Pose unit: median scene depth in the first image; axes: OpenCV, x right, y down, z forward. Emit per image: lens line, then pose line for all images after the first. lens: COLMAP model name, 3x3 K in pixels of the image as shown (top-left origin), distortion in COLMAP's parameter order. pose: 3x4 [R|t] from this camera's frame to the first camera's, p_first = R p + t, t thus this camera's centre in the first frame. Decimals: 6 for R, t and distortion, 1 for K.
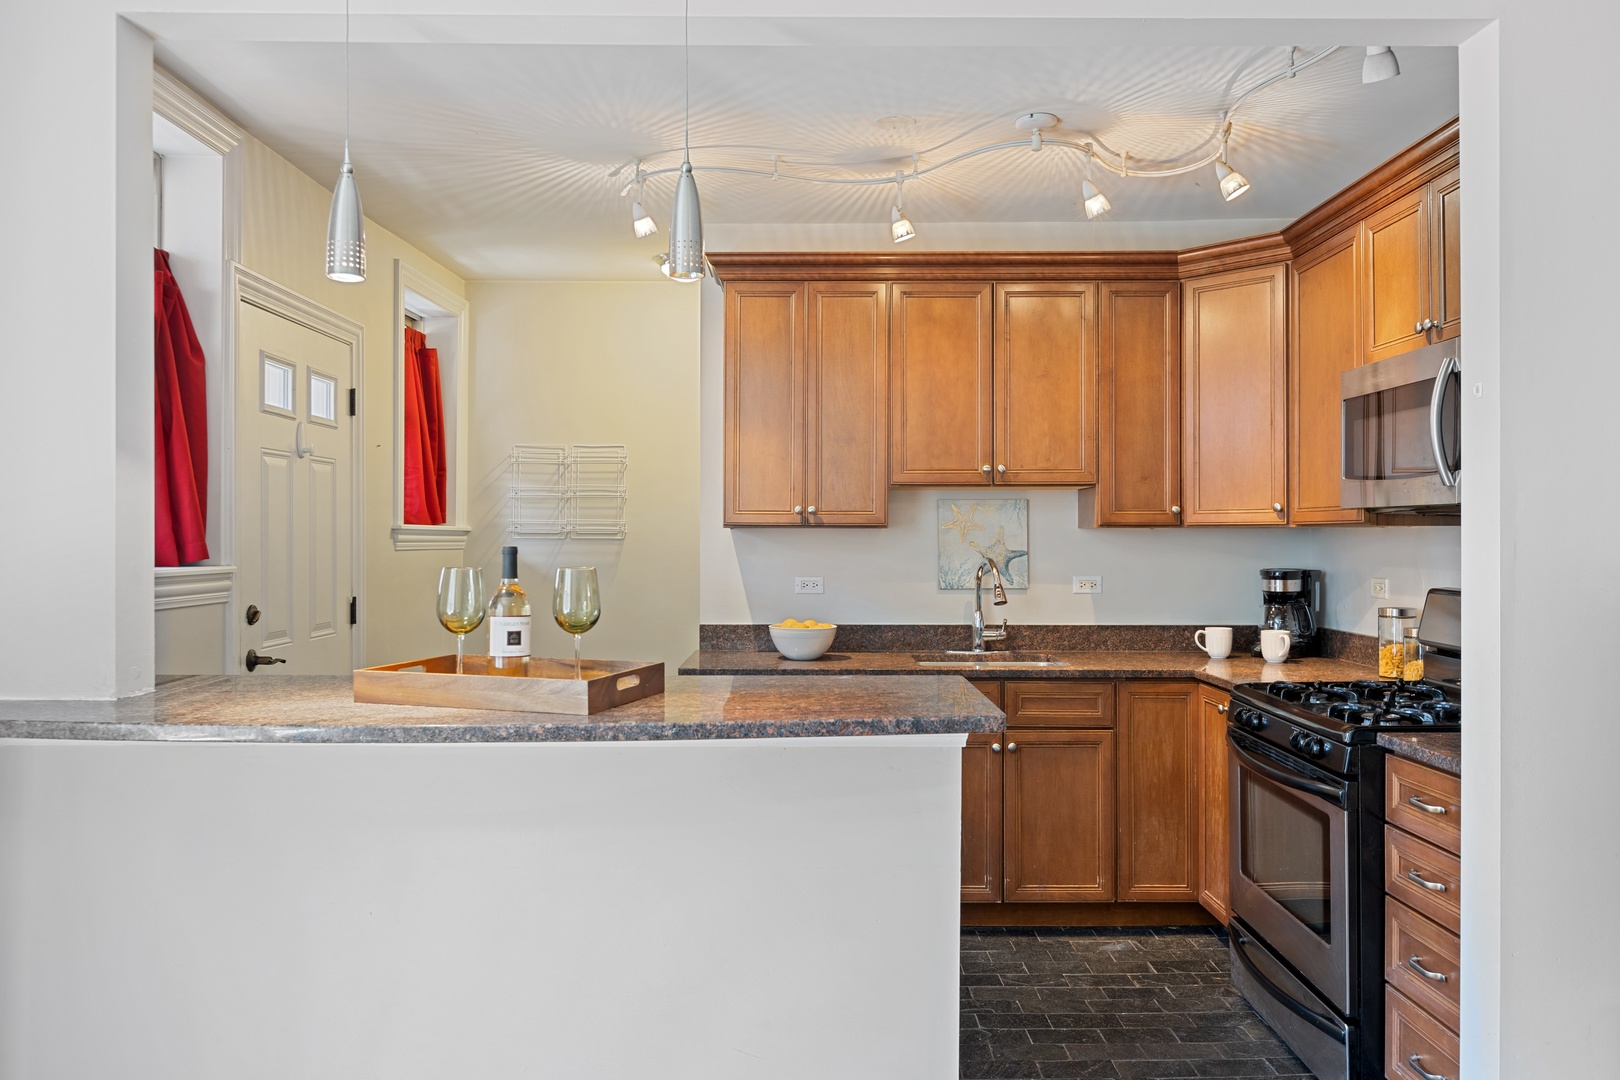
lens RADIAL K [[1165.1, 0, 807.0], [0, 1165.1, 528.9], [0, 0, 1]] dist [0.005330, -0.007949]
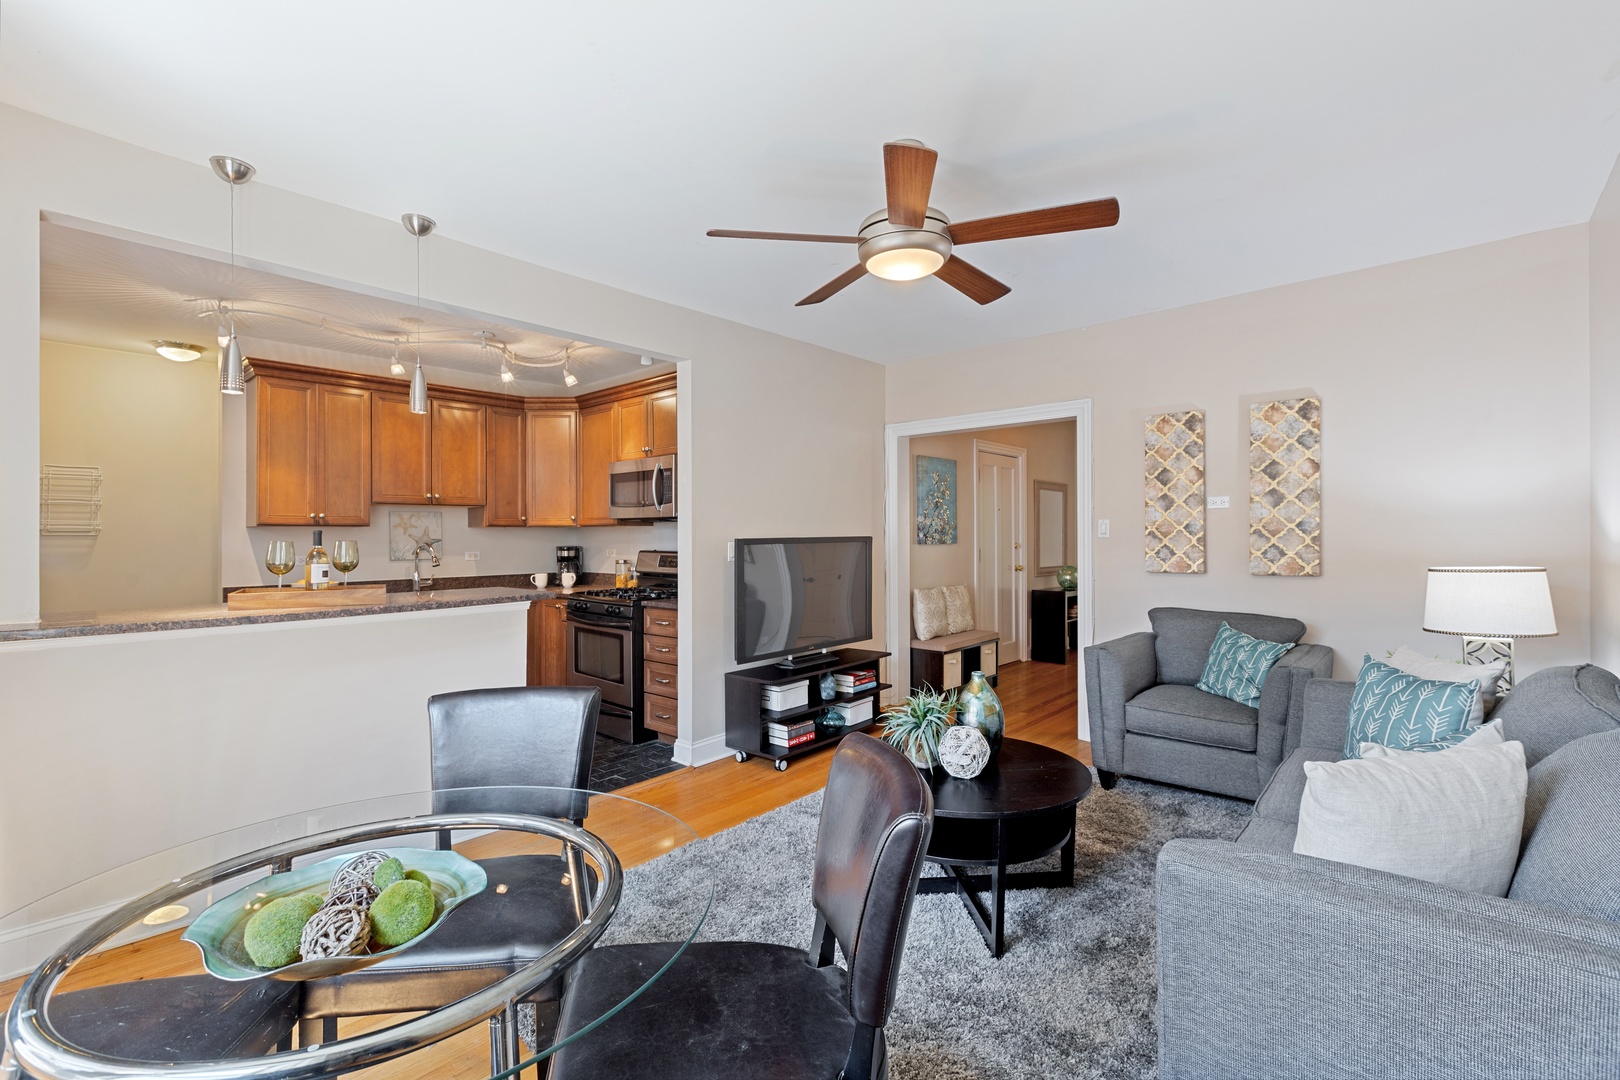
lens RADIAL K [[722.1, 0, 806.2], [0, 722.1, 532.7], [0, 0, 1]] dist [0.000354, 0.000580]
pose [[0.664986, -0.001717, 0.746854, -0.321044], [0.003069, 0.999995, -0.000434, 0.011398], [-0.746849, 0.002581, 0.664988, -0.253633]]
